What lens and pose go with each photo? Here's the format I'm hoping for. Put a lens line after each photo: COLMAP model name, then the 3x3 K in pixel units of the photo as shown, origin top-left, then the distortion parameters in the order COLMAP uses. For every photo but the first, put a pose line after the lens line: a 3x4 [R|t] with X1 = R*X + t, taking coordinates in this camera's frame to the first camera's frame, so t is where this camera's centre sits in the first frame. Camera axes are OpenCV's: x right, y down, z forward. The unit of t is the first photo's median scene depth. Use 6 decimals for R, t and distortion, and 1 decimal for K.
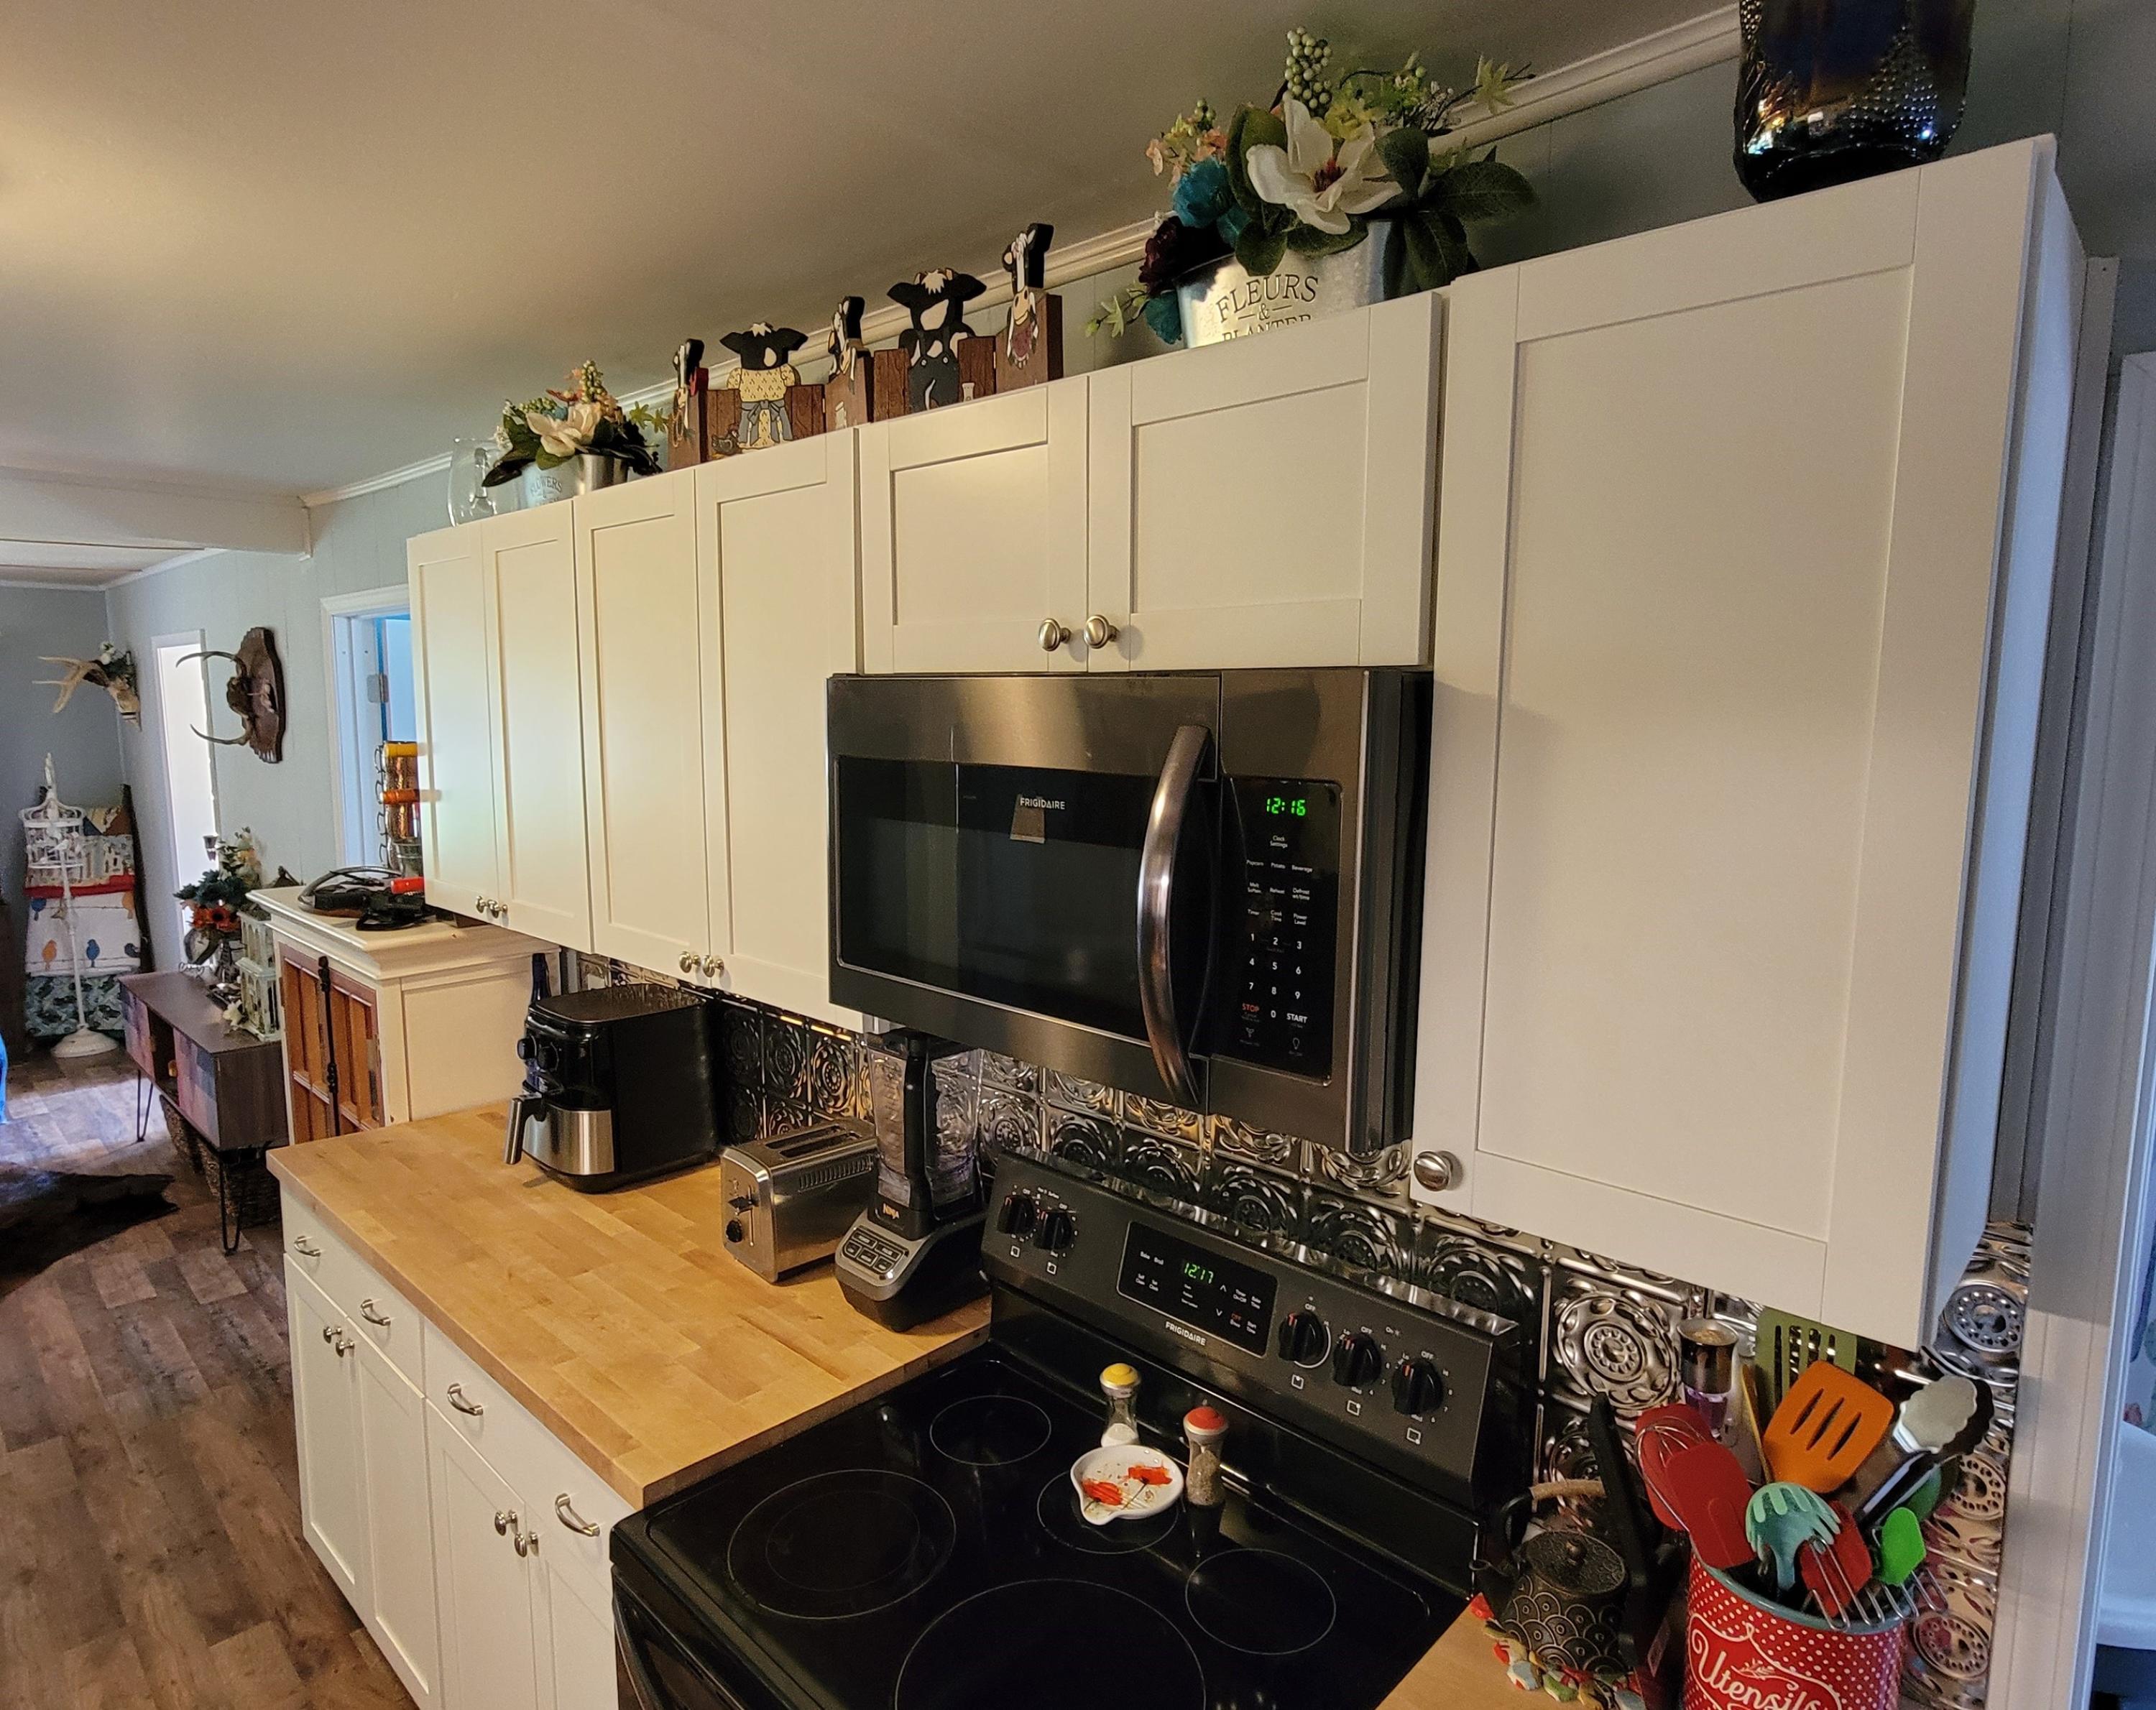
lens RADIAL K [[1264.8, 0, 1078.0], [0, 1264.8, 855.0], [0, 0, 1]] dist [-0.006447, -0.002461]
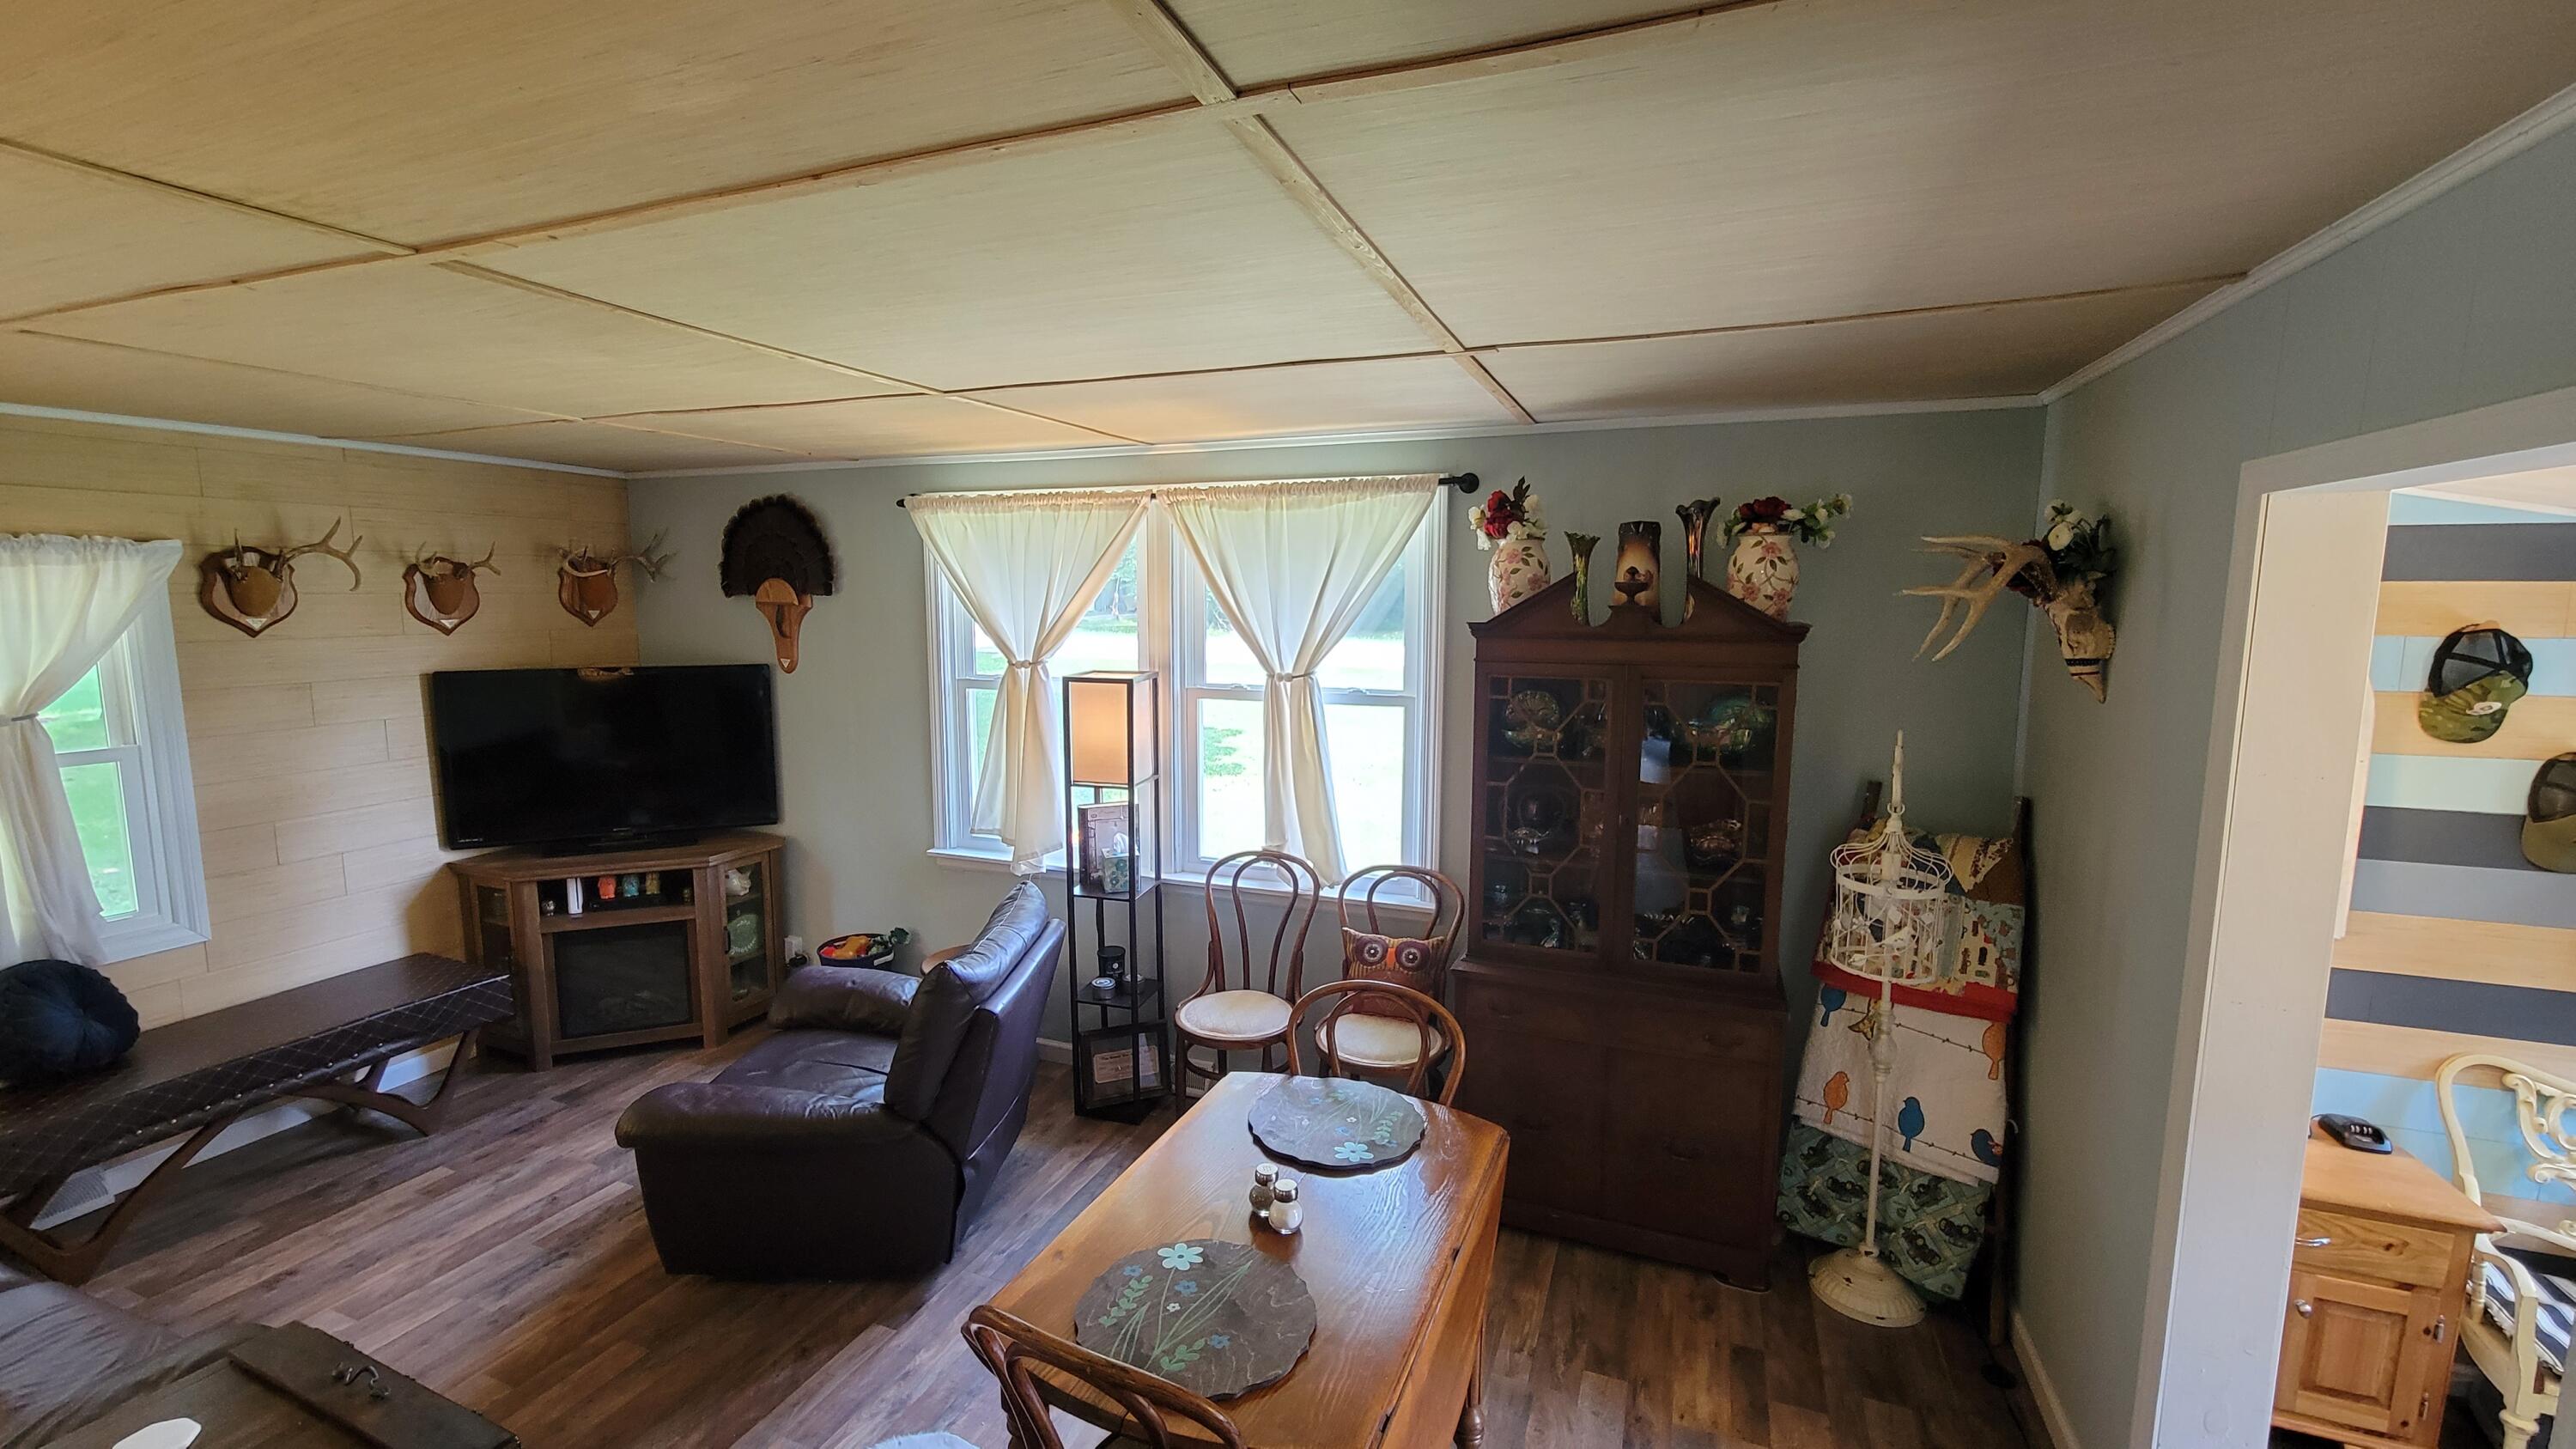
lens RADIAL K [[1056.4, 0, 1288.0], [0, 1056.4, 724.5], [0, 0, 1]] dist [0.001096, 0.000138]
pose [[0.394038, 0.117083, -0.911606, -0.513323], [-0.120652, 0.989859, 0.074982, -0.083236], [0.911141, 0.080442, 0.404168, 0.587567]]
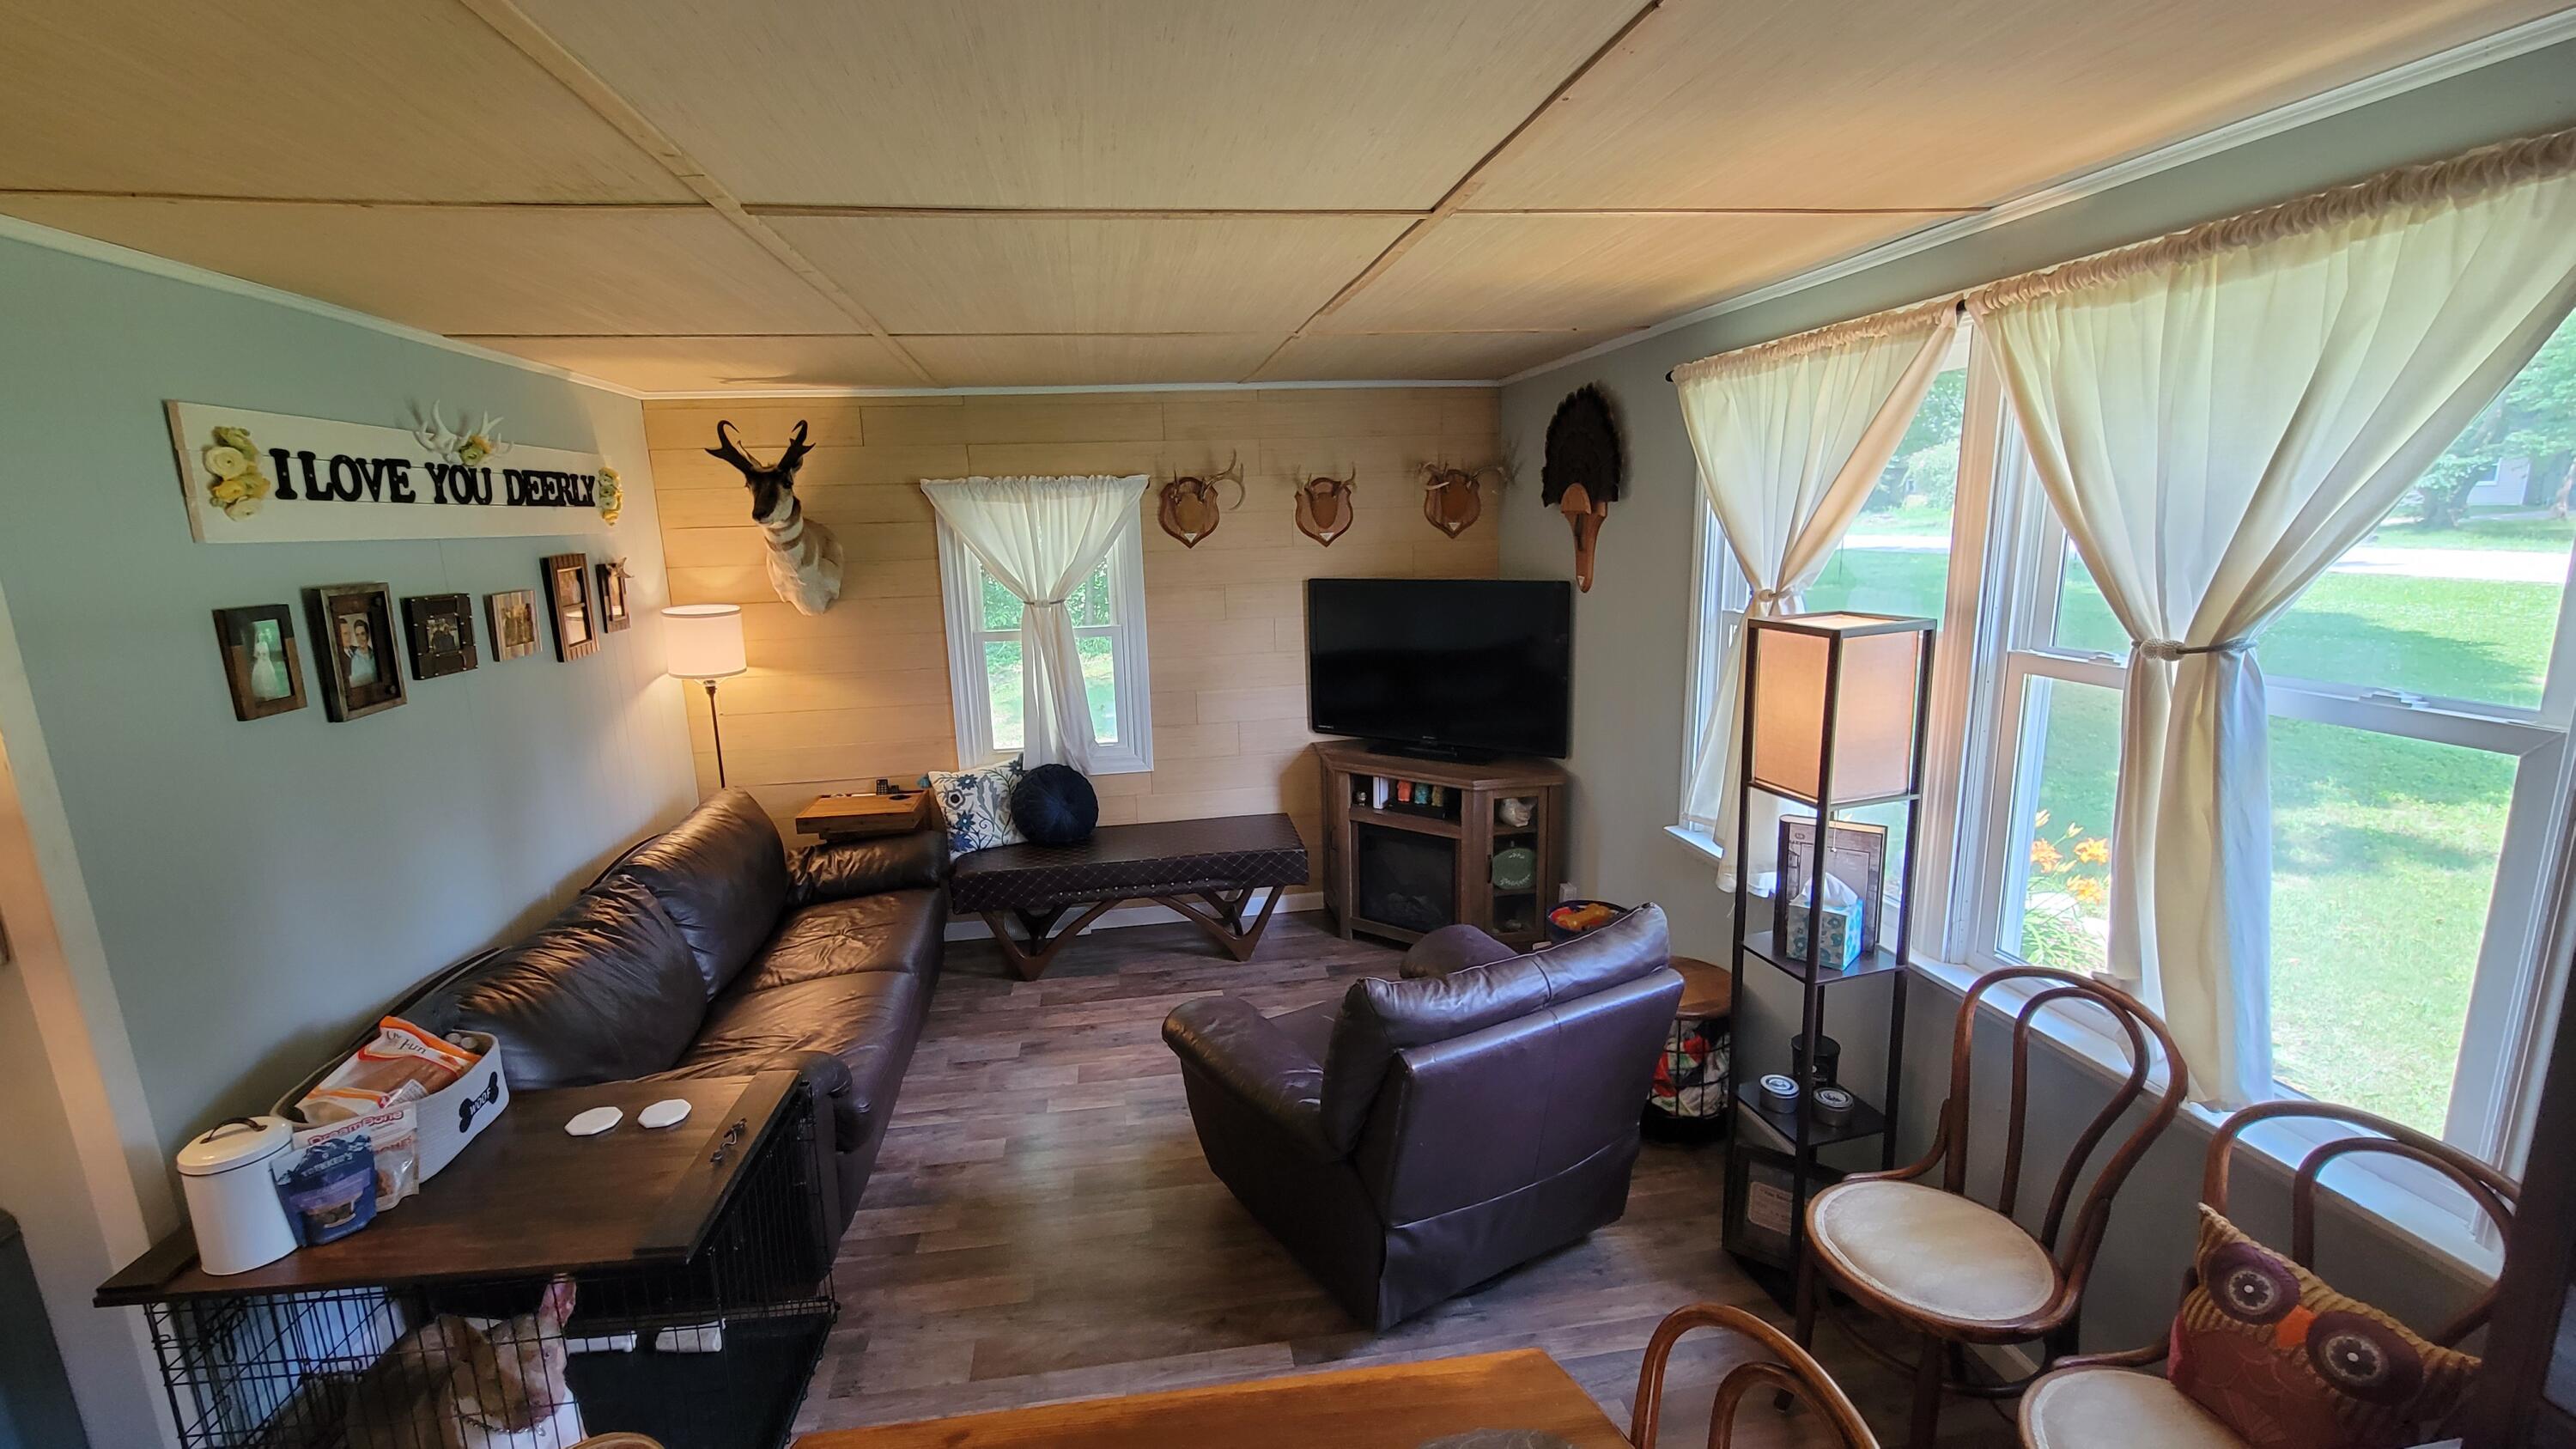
lens RADIAL K [[1070.1, 0, 1288.0], [0, 1070.1, 724.5], [0, 0, 1]] dist [0.010626, -0.005331]
pose [[-0.602299, 0.172936, -0.779313, -0.782151], [-0.071306, 0.960694, 0.268295, -0.118628], [0.795079, 0.217163, -0.566294, 0.921709]]
